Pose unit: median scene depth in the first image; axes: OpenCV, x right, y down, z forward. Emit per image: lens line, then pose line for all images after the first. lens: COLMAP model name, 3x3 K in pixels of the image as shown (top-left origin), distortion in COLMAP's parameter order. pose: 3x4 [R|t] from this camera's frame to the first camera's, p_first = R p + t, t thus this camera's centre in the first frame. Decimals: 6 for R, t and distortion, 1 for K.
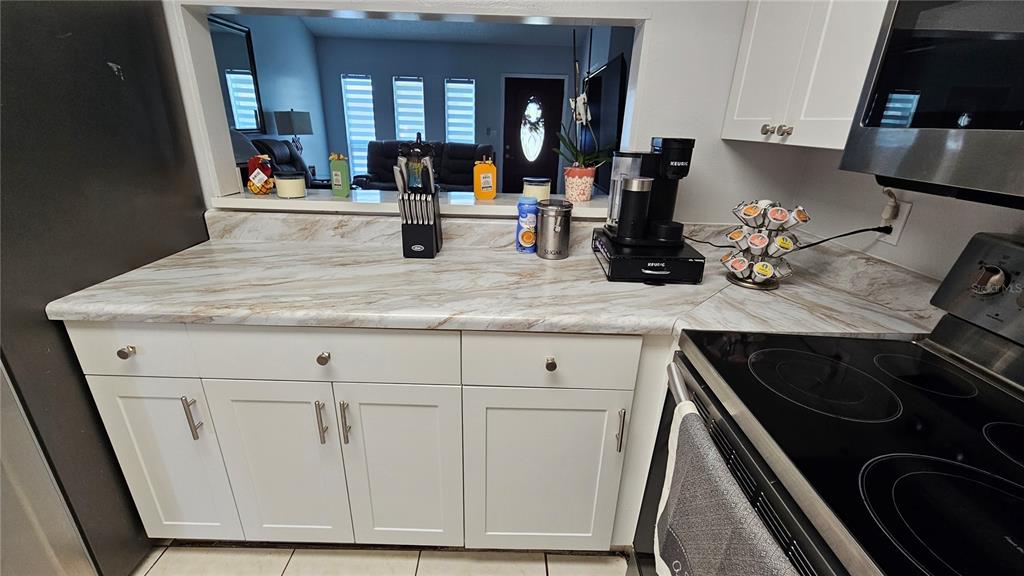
lens RADIAL K [[417.7, 0, 508.0], [0, 417.7, 286.7], [0, 0, 1]] dist [0.001291, -0.000142]
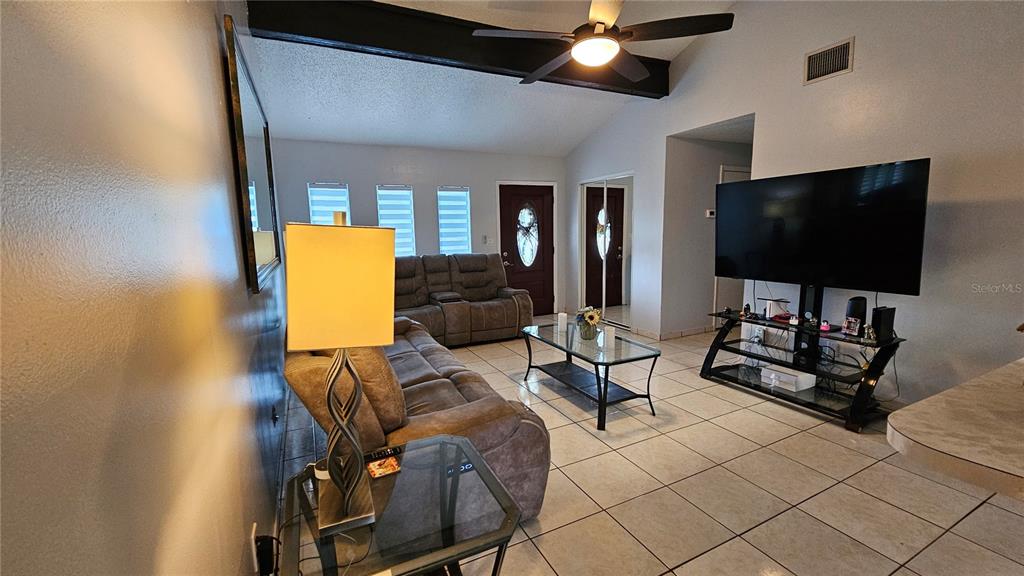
lens RADIAL K [[417.7, 0, 508.0], [0, 417.7, 286.7], [0, 0, 1]] dist [0.001291, -0.000142]
pose [[0.894571, -0.113115, 0.432374, -0.422724], [0.201723, 0.965483, -0.164775, -0.116299], [-0.398811, 0.234623, 0.886511, 0.203814]]
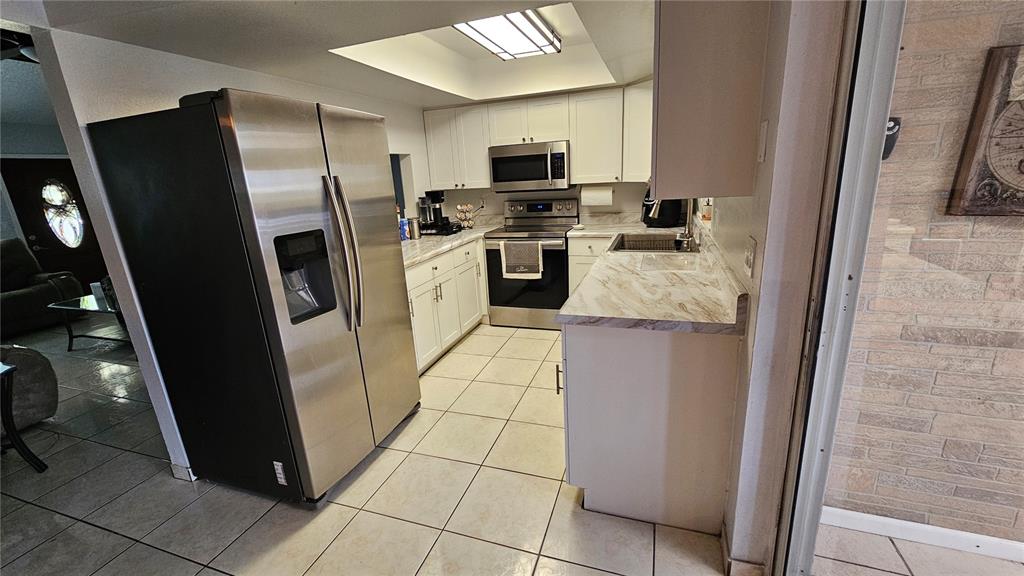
lens RADIAL K [[417.7, 0, 508.0], [0, 417.7, 286.7], [0, 0, 1]] dist [0.001291, -0.000142]
pose [[0.326044, -0.296580, 0.897628, -0.480694], [0.408419, 0.900521, 0.149186, 0.009084], [-0.852578, 0.317967, 0.414738, -0.103444]]
